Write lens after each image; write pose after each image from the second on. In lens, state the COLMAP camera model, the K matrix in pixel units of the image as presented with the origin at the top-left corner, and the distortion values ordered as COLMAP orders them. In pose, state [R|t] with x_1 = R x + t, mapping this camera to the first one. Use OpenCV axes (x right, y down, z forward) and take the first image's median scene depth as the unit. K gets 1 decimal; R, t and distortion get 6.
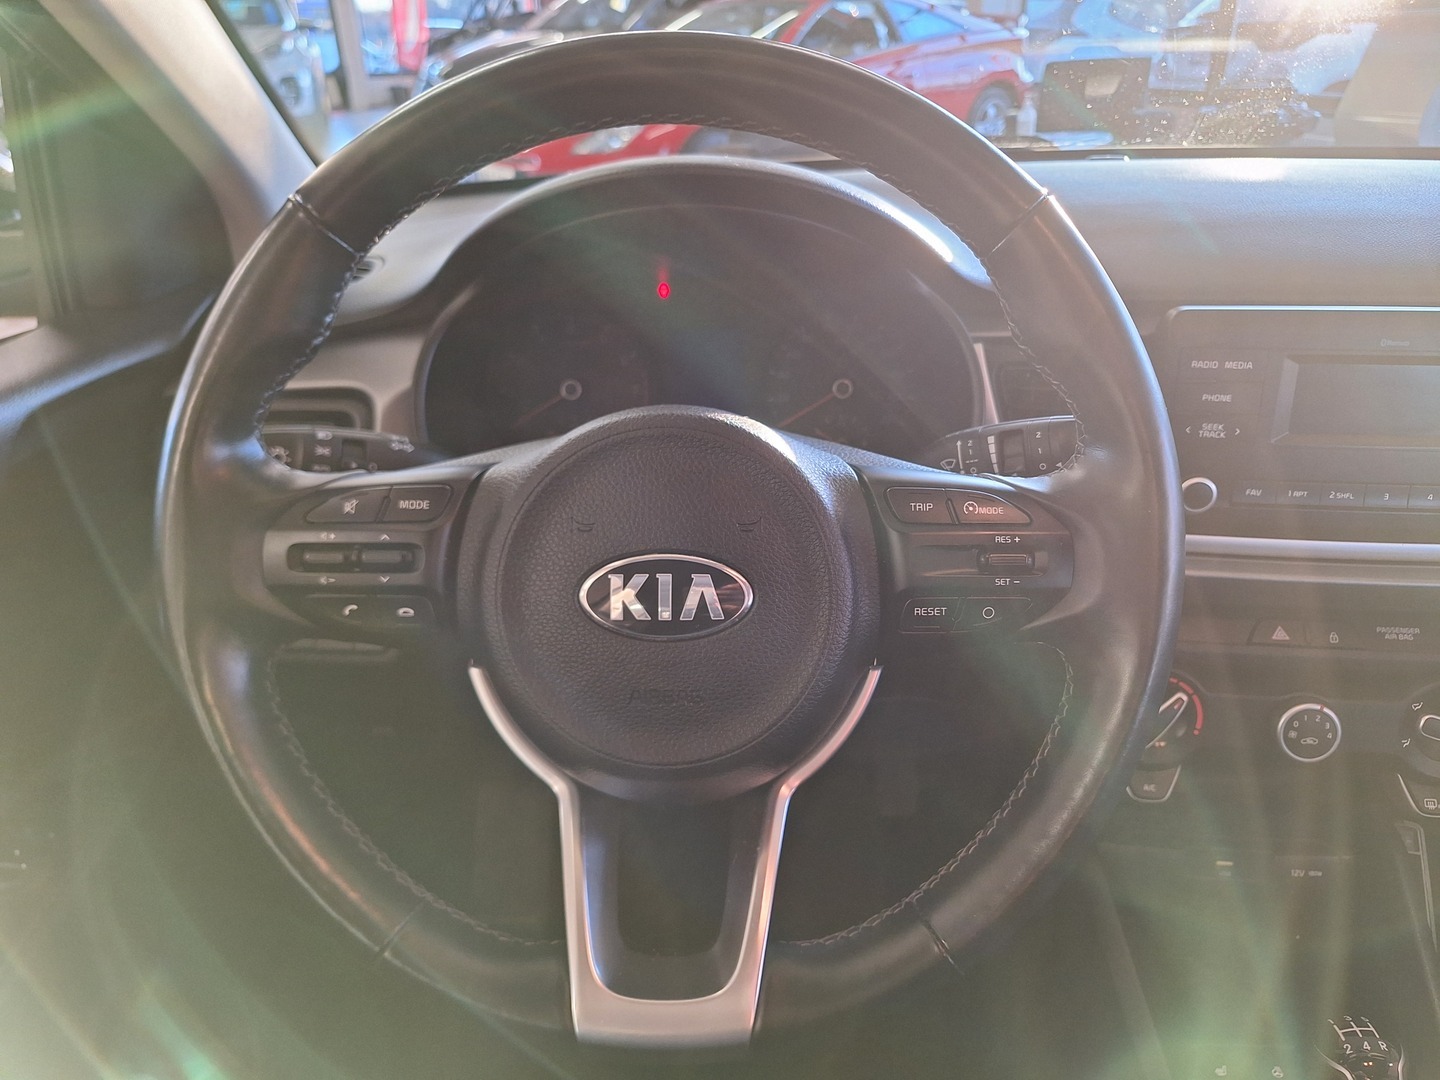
lens RADIAL K [[1050.3, 0, 720.0], [0, 1050.3, 540.0], [0, 0, 1]] dist [0.043077, -0.089202]
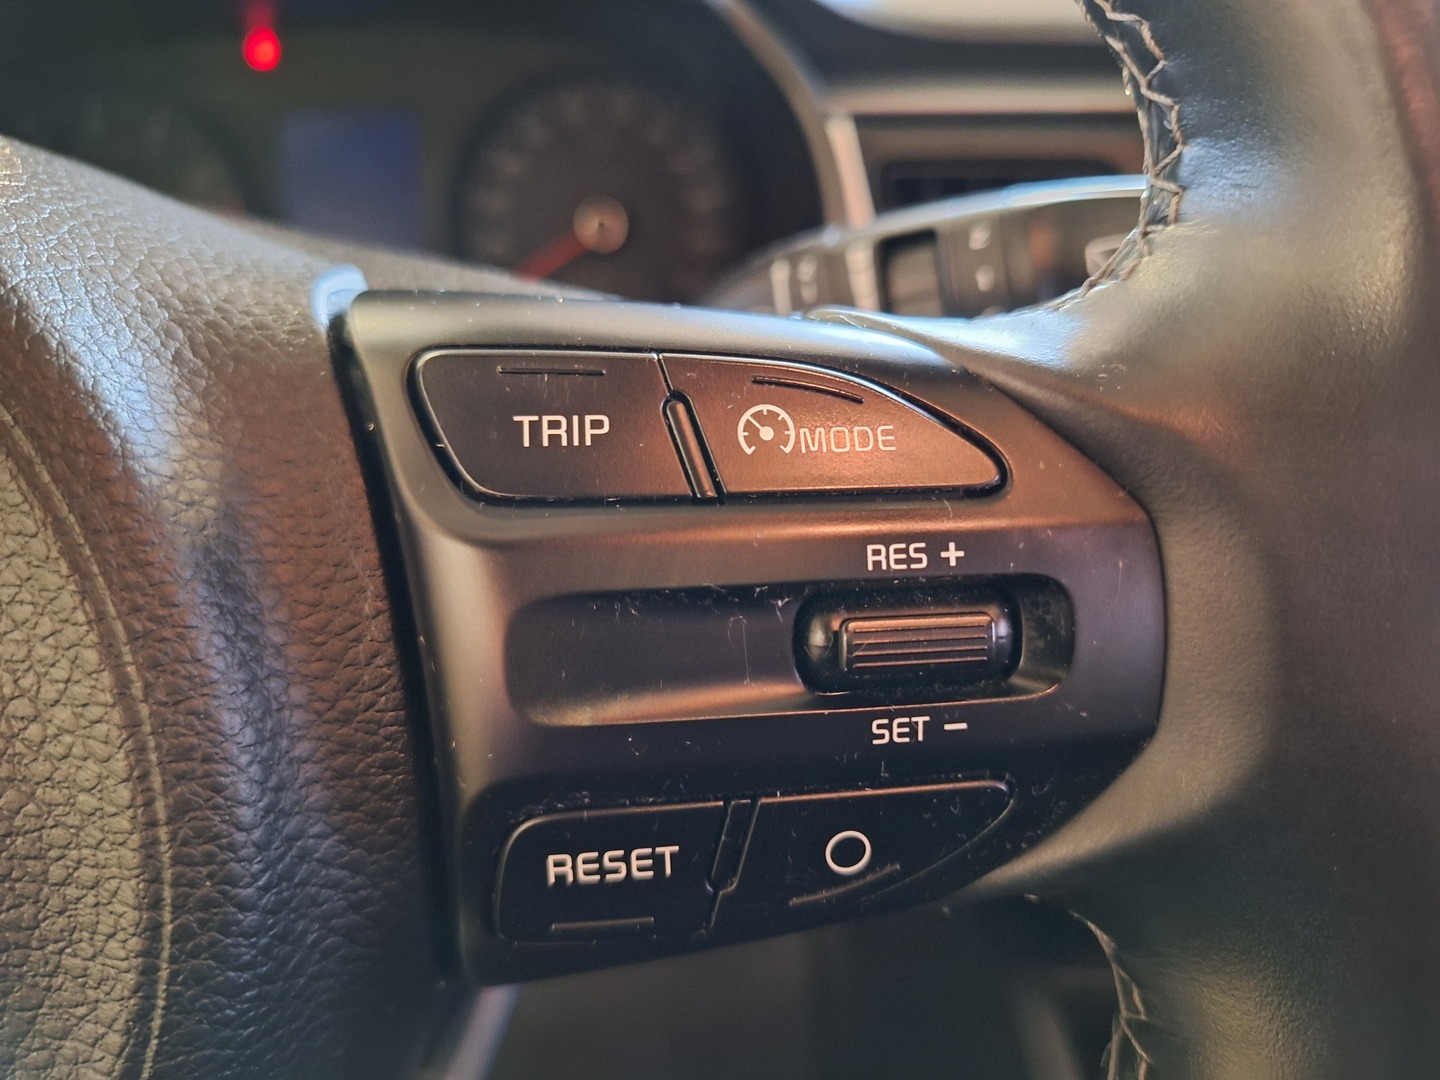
lens RADIAL K [[1050.3, 0, 720.0], [0, 1050.3, 540.0], [0, 0, 1]] dist [0.043077, -0.089202]
pose [[0.994302, -0.038148, 0.099537, 0.202674], [0.033499, 0.998287, 0.047974, -0.017018], [-0.101197, -0.044367, 0.993877, 0.757961]]
